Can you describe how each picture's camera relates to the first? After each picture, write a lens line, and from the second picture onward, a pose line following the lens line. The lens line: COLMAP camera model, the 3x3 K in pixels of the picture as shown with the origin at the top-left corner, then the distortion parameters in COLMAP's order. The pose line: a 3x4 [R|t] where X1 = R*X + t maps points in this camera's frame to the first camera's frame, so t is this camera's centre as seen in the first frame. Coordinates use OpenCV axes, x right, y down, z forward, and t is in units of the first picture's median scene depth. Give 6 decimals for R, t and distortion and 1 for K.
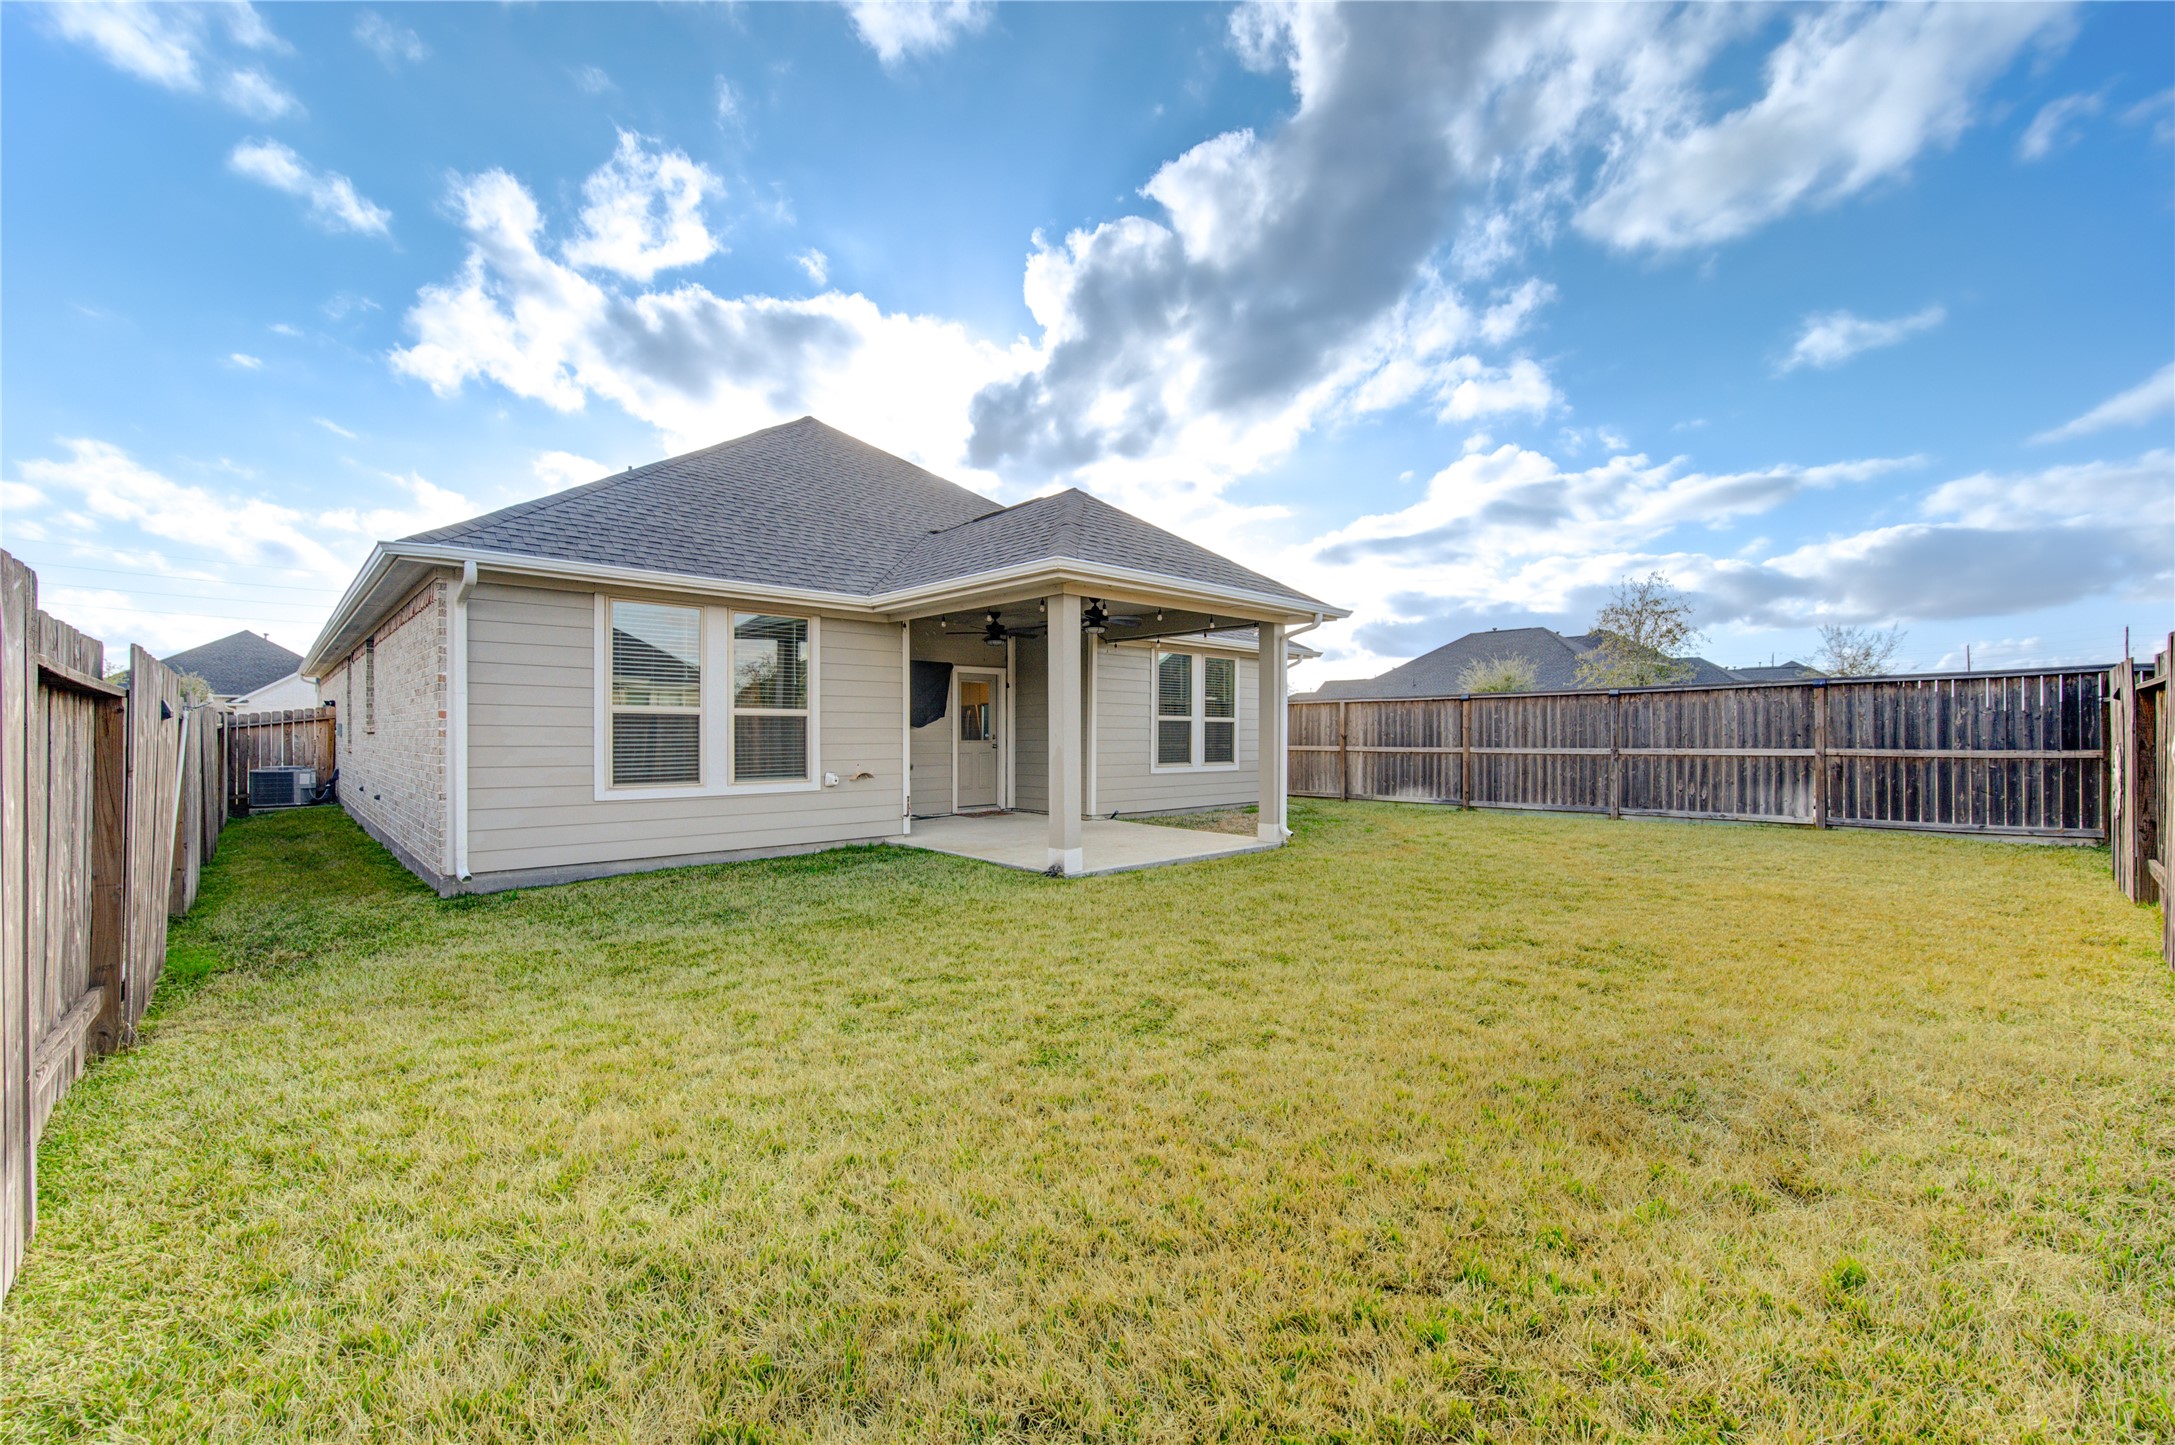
lens RADIAL K [[890.8, 0, 1087.0], [0, 890.8, 722.7], [0, 0, 1]] dist [-0.000082, -0.000007]
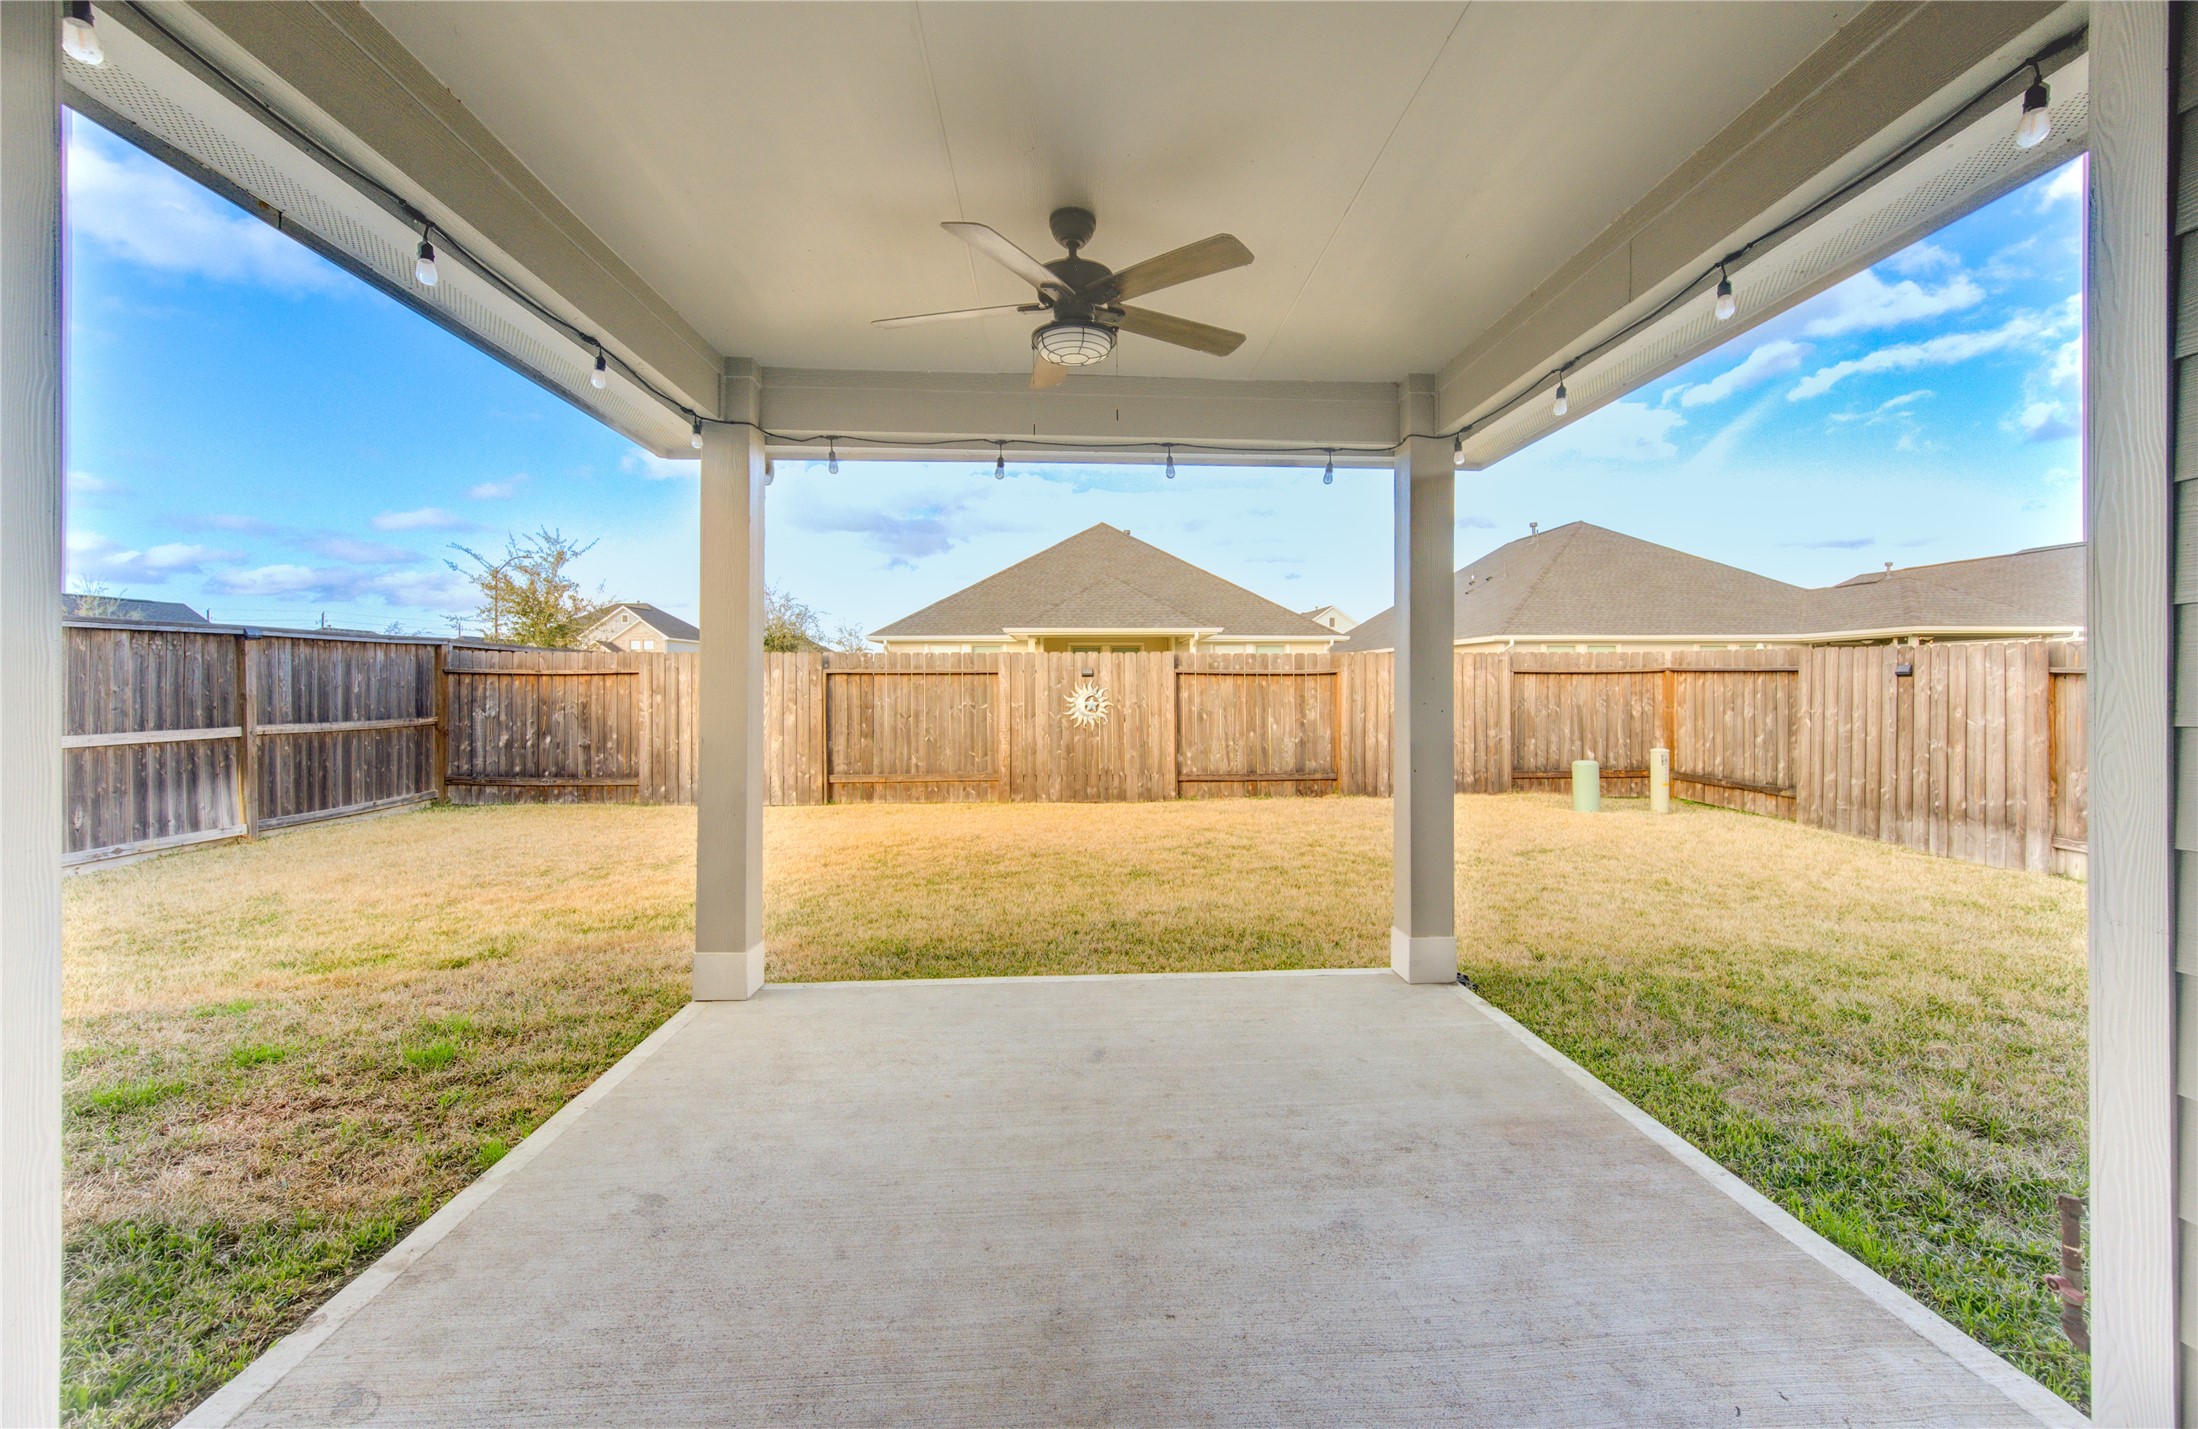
lens RADIAL K [[913.9, 0, 1101.2], [0, 913.9, 702.8], [0, 0, 1]] dist [-0.000105, -0.000013]
pose [[-0.759847, -0.007426, 0.650059, -0.161514], [-0.003879, 0.999969, 0.006890, 0.002632], [-0.650090, 0.002714, -0.759852, 1.083848]]
